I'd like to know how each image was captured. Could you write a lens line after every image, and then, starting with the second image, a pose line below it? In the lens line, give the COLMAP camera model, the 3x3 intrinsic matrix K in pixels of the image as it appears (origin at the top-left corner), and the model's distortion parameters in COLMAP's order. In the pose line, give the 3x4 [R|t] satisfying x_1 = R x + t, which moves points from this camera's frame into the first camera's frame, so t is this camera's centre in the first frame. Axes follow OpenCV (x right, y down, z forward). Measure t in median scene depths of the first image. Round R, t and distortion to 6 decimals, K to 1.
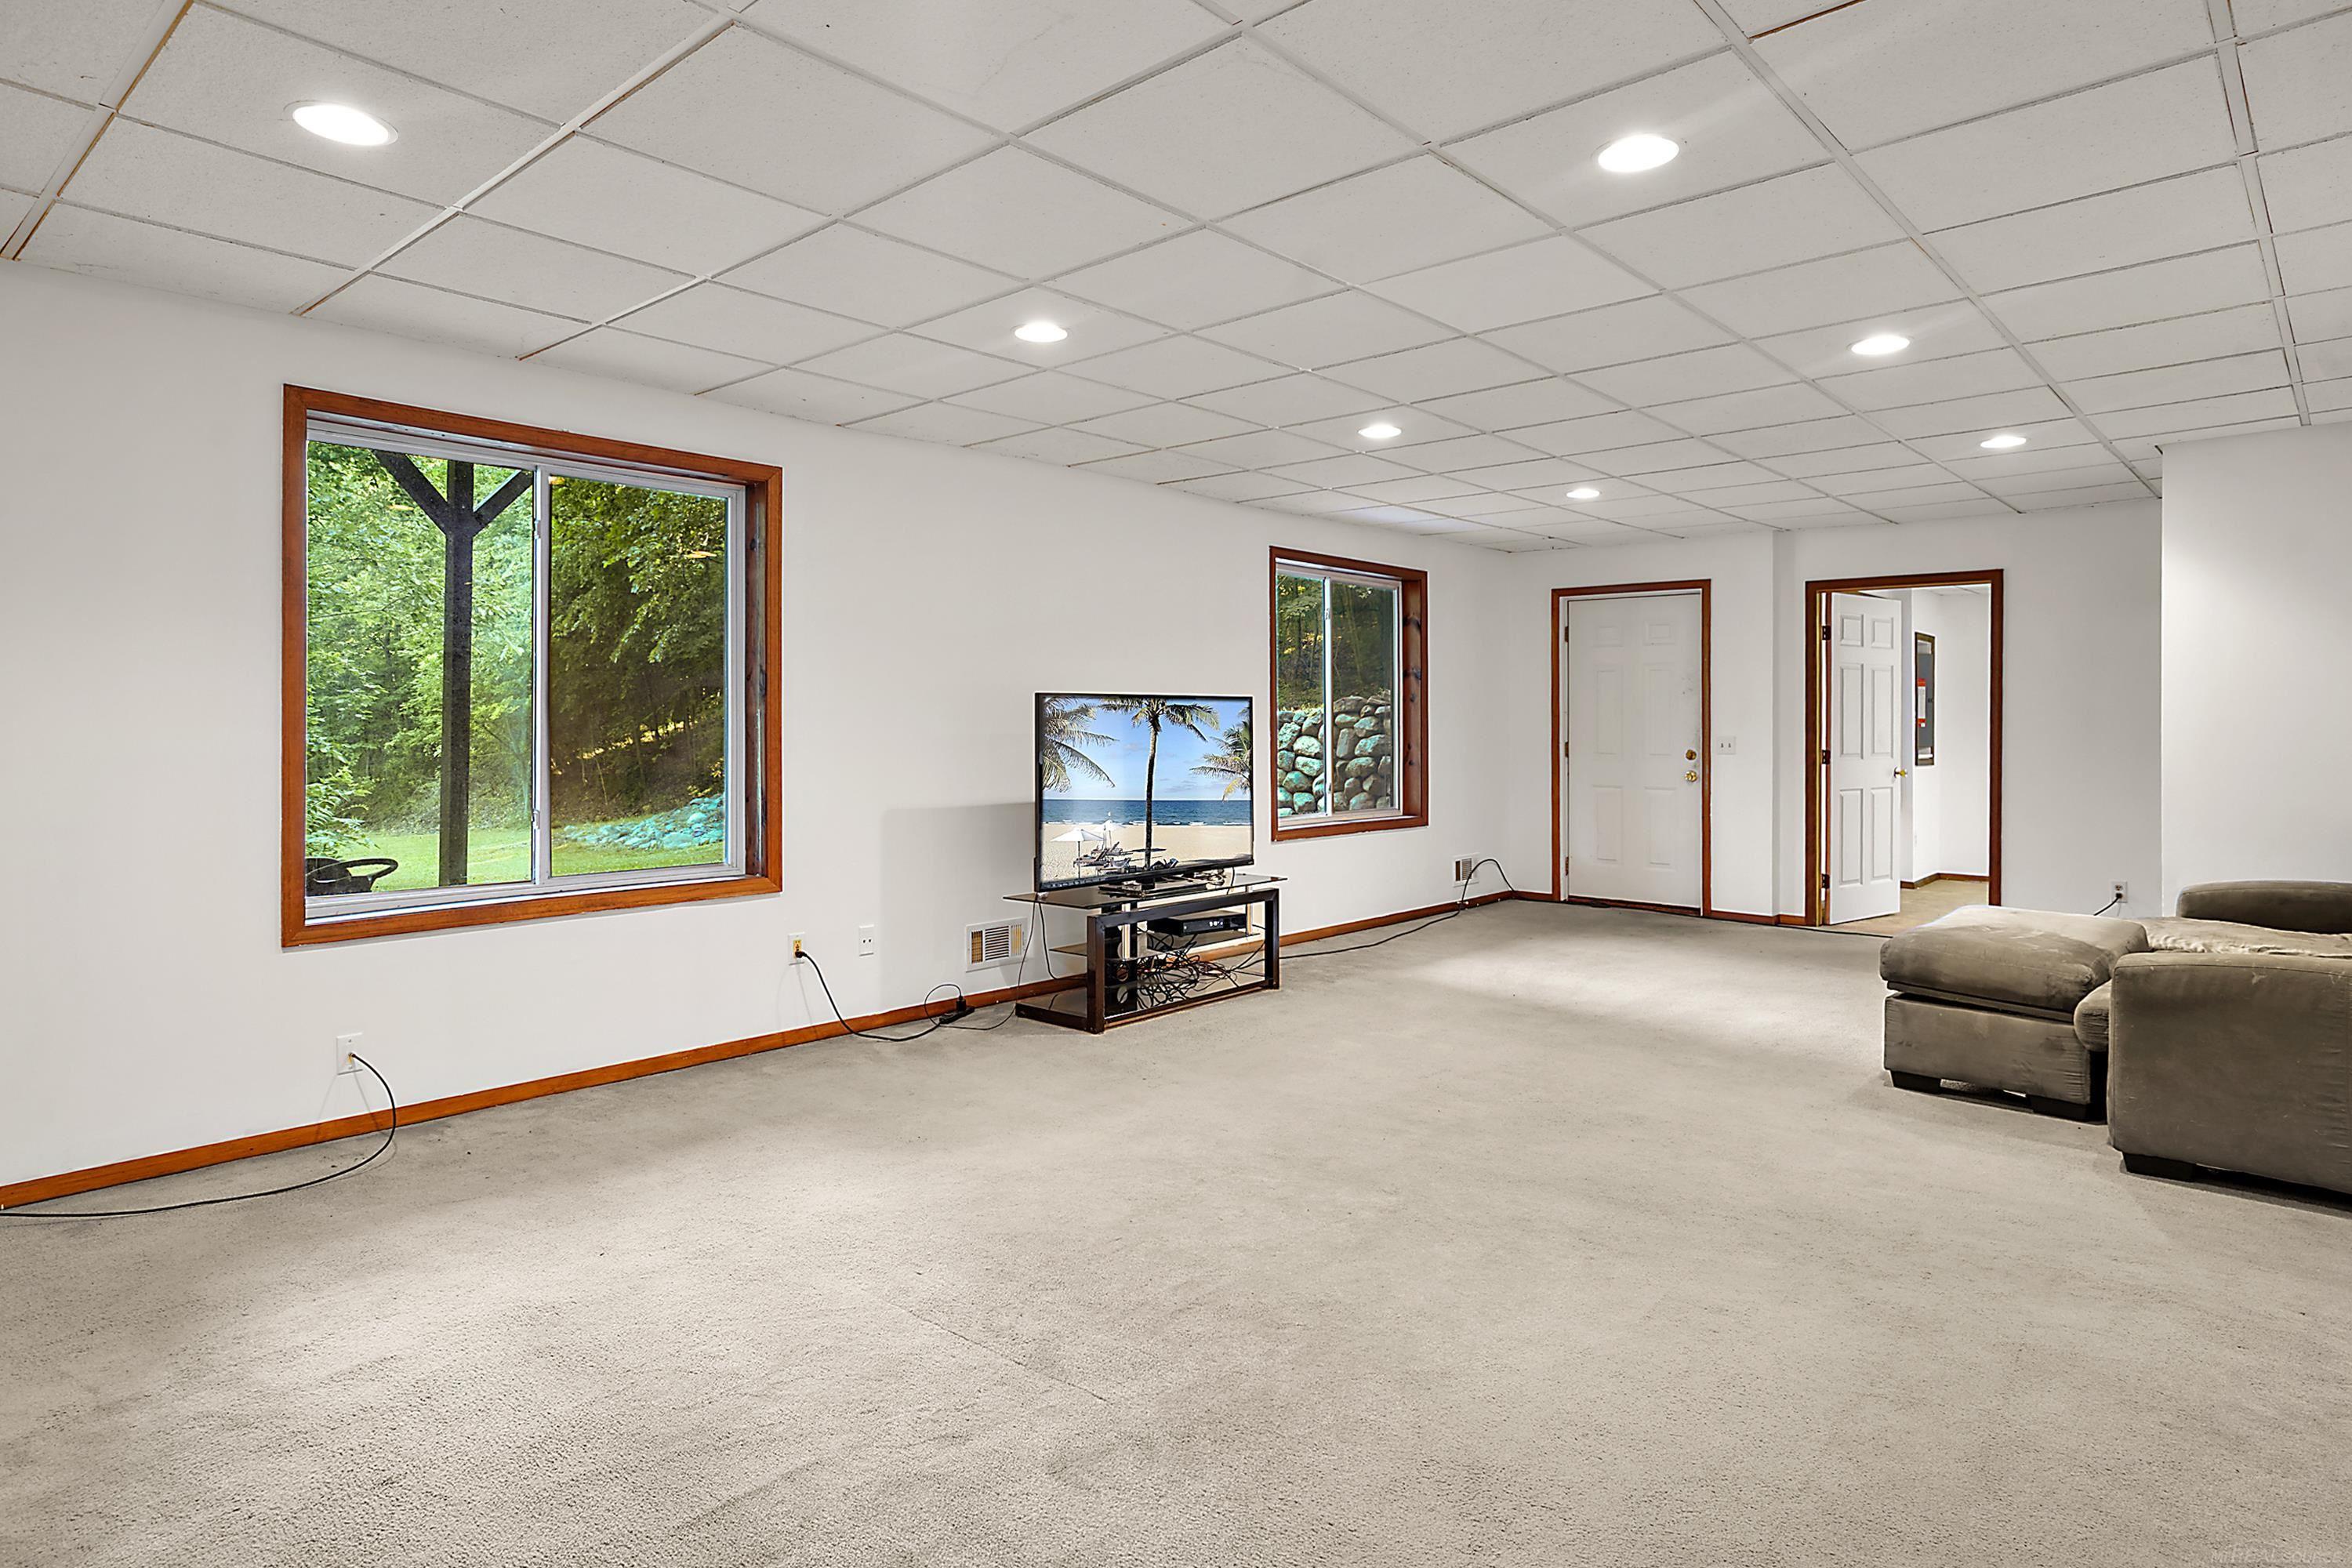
lens RADIAL K [[1327.6, 0, 1173.6], [0, 1327.6, 713.7], [0, 0, 1]] dist [-0.000432, -0.000045]
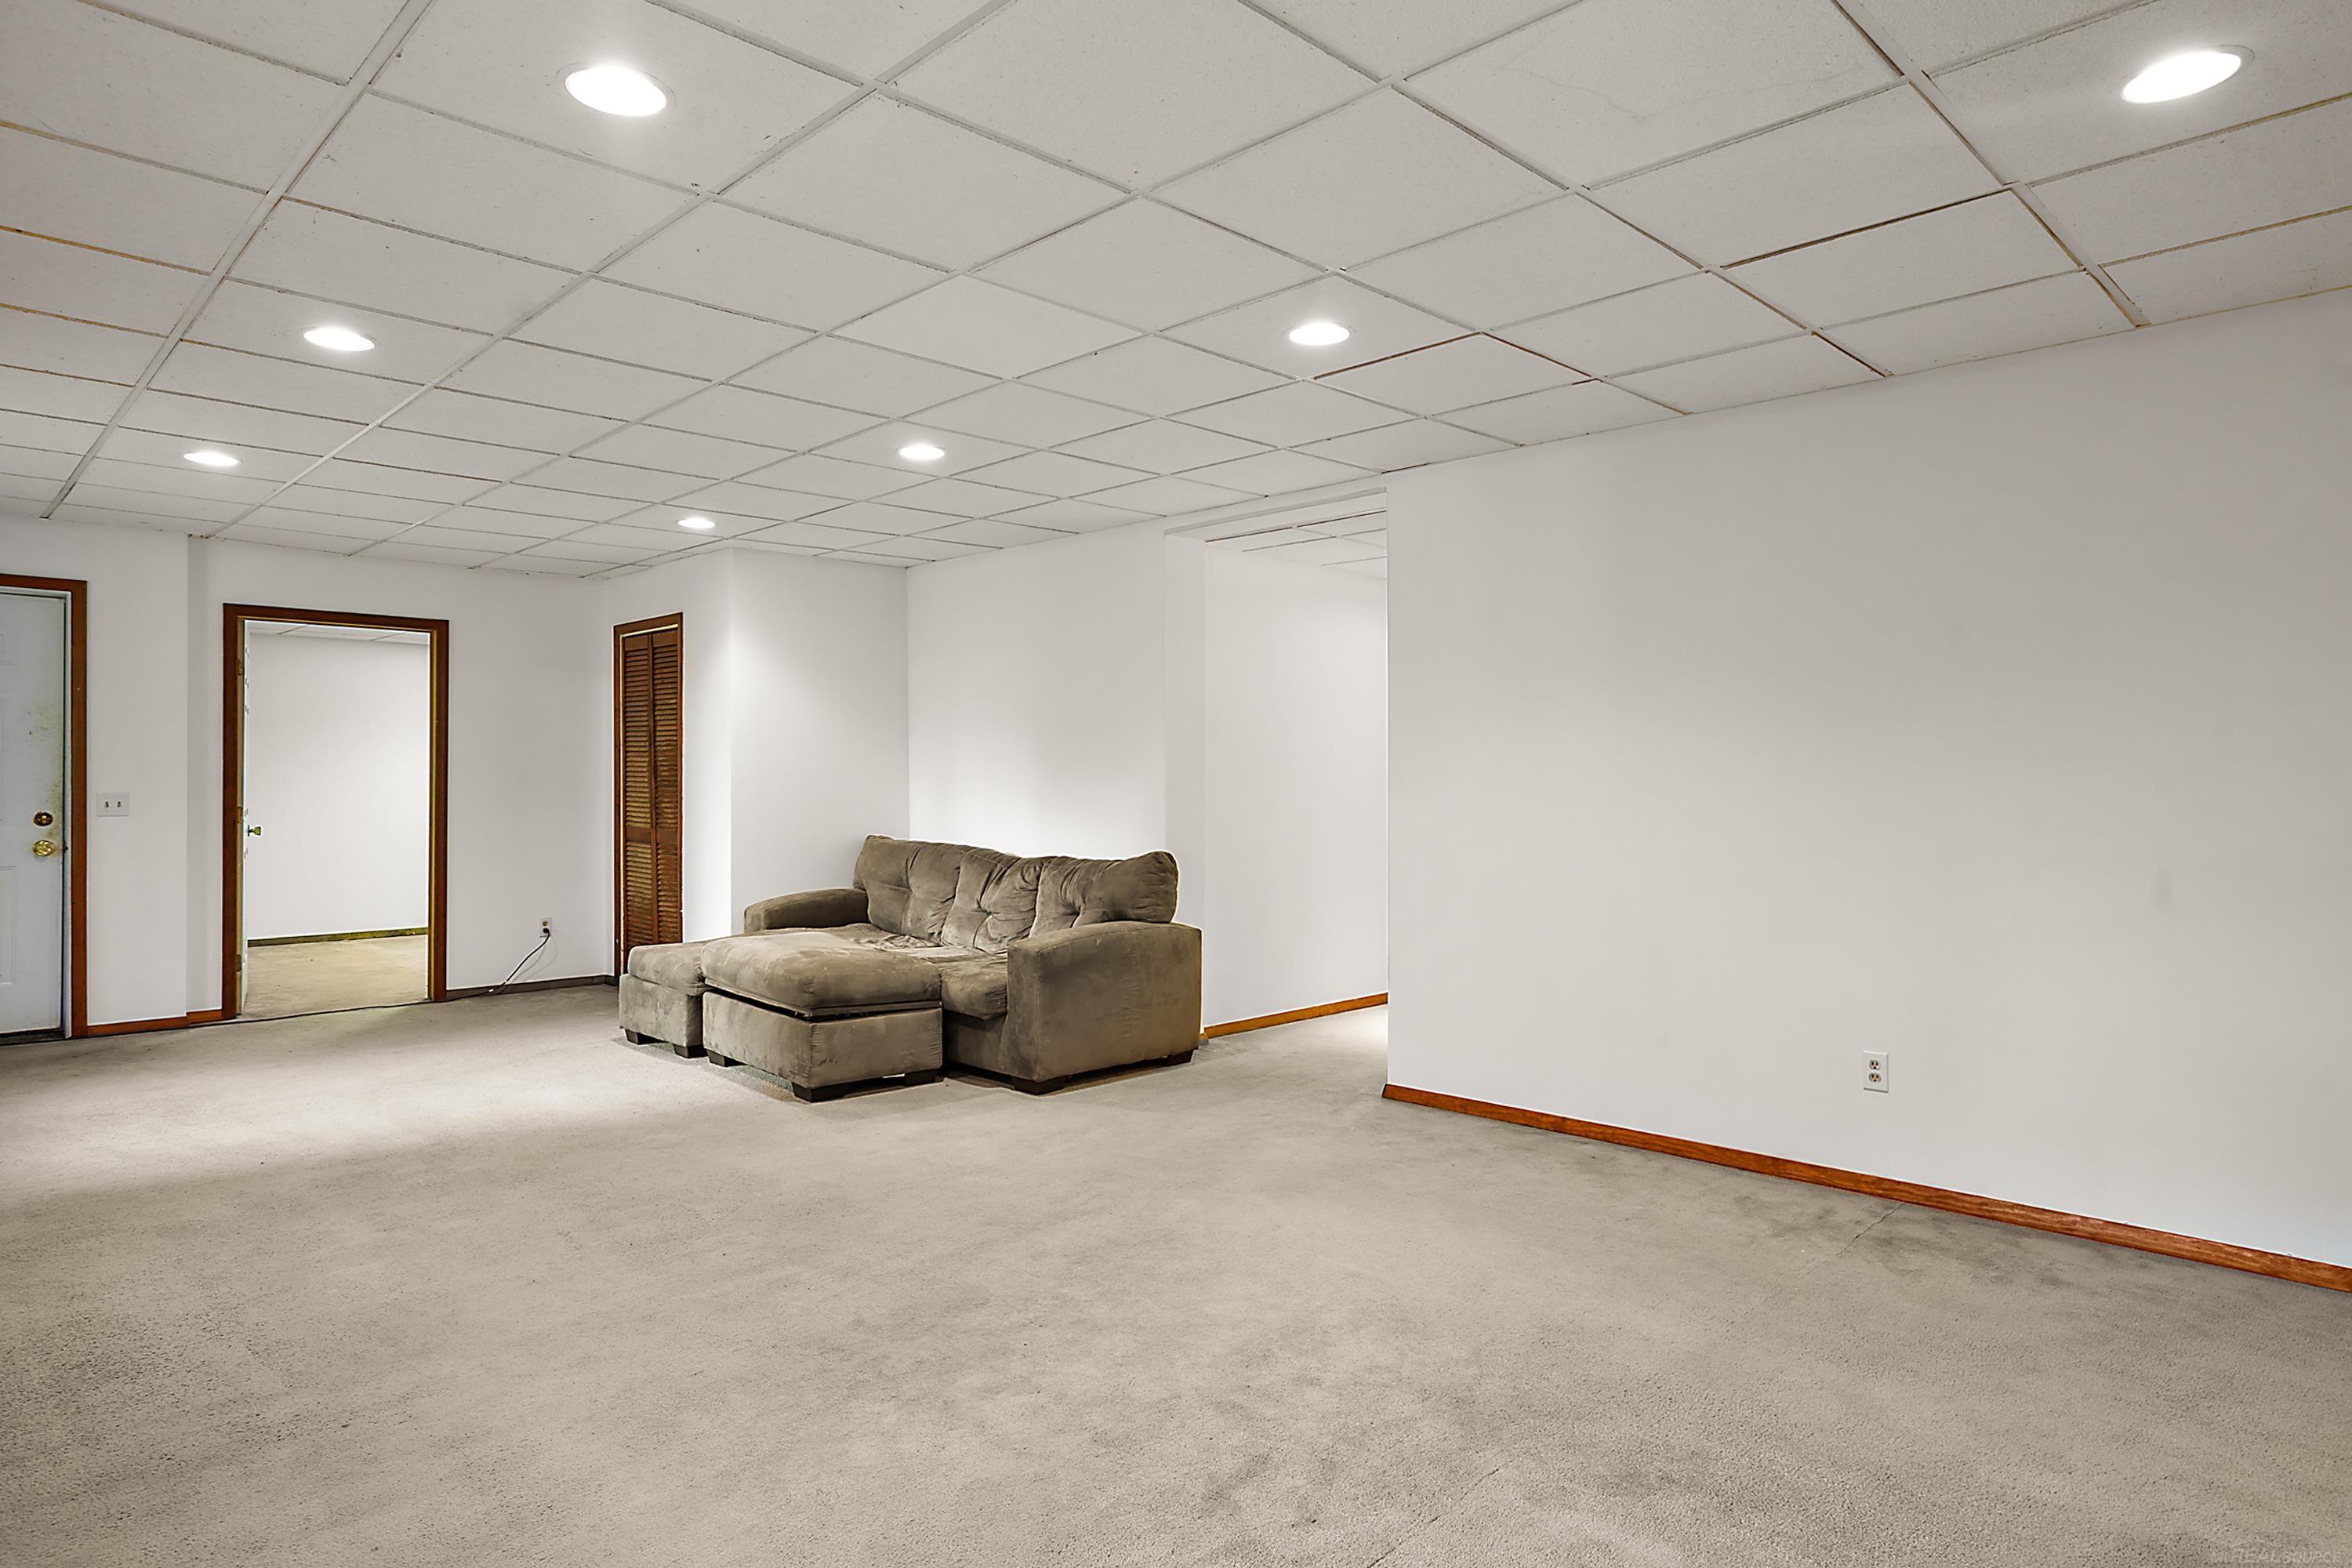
lens RADIAL K [[1342.8, 0, 1176.0], [0, 1342.8, 784.0], [0, 0, 1]] dist [0.002677, 0.000896]
pose [[0.064859, -0.010579, 0.997838, -0.350266], [-0.008204, 0.999904, 0.011134, -0.001555], [-0.997861, -0.008909, 0.064766, 0.386512]]
